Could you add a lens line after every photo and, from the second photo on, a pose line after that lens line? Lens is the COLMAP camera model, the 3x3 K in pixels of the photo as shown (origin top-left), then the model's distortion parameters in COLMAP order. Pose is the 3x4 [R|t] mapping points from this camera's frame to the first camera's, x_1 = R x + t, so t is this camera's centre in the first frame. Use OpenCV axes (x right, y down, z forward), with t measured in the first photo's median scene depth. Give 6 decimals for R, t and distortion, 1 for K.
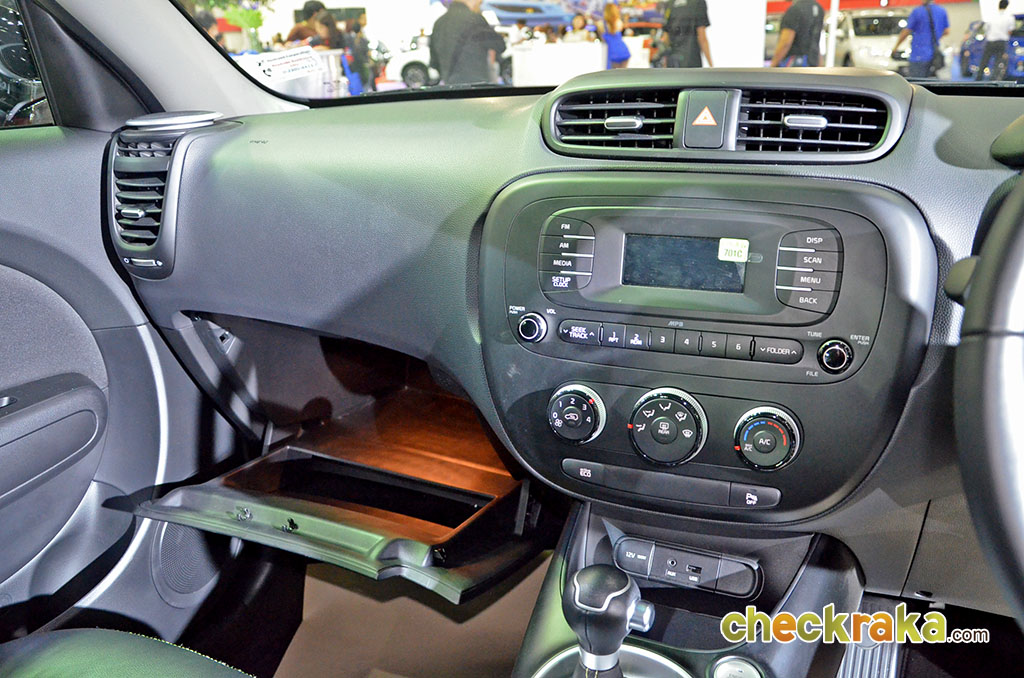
lens RADIAL K [[824.7, 0, 520.8], [0, 824.7, 343.4], [0, 0, 1]] dist [-0.088662, 0.045880]
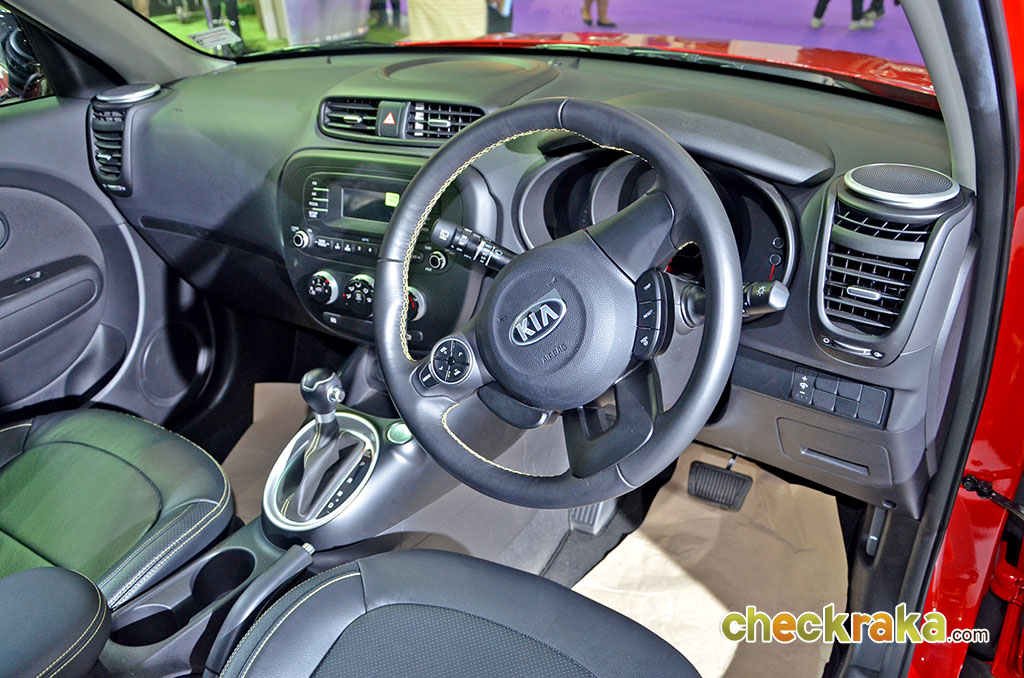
lens RADIAL K [[824.7, 0, 508.9], [0, 824.7, 340.6], [0, 0, 1]] dist [-0.088662, 0.045880]
pose [[0.995965, 0.019914, -0.087505, 0.459064], [-0.004754, 0.985408, 0.170140, -0.079054], [0.089617, -0.169037, 0.981527, -0.546169]]
